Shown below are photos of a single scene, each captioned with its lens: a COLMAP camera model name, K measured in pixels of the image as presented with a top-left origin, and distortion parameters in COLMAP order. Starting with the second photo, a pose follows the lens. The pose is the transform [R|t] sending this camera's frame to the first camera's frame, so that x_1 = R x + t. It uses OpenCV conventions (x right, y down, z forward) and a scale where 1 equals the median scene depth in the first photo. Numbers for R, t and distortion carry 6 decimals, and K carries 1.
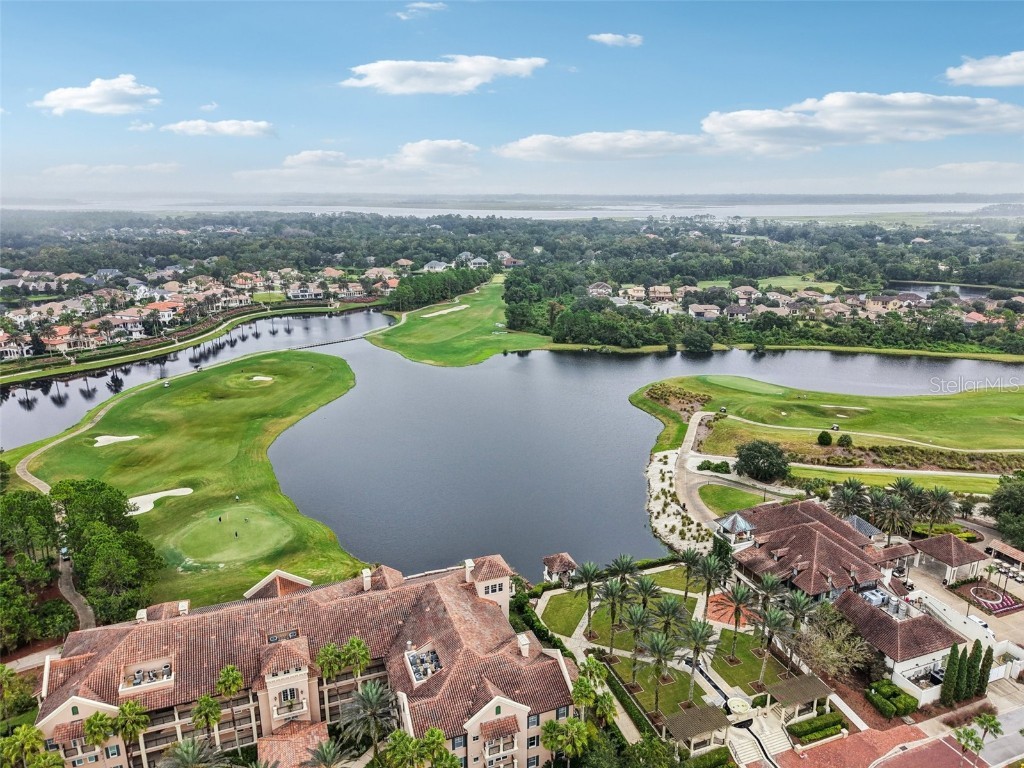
lens RADIAL K [[705.3, 0, 508.9], [0, 705.3, 390.1], [0, 0, 1]] dist [0.002996, -0.000381]
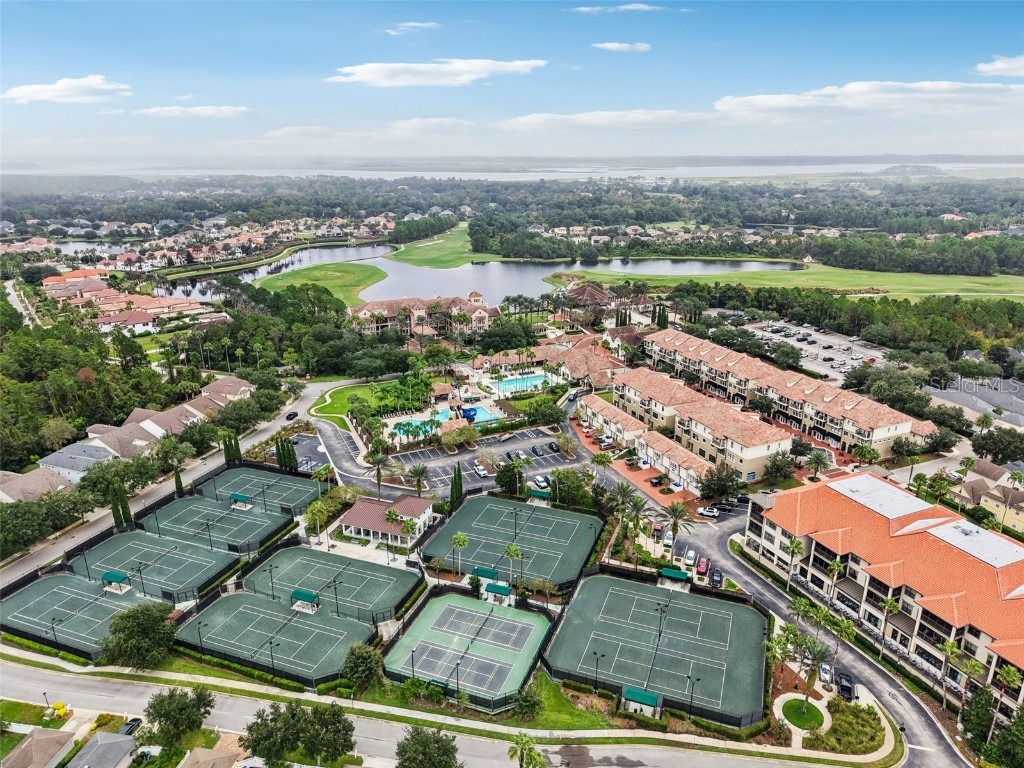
lens RADIAL K [[710.6, 0, 512.0], [0, 710.6, 384.0], [0, 0, 1]] dist [0.001112, -0.005284]
pose [[0.997898, -0.021934, 0.060976, -0.012457], [0.019453, 0.998970, 0.040992, 0.099869], [-0.061812, -0.039719, 0.997297, -0.403384]]
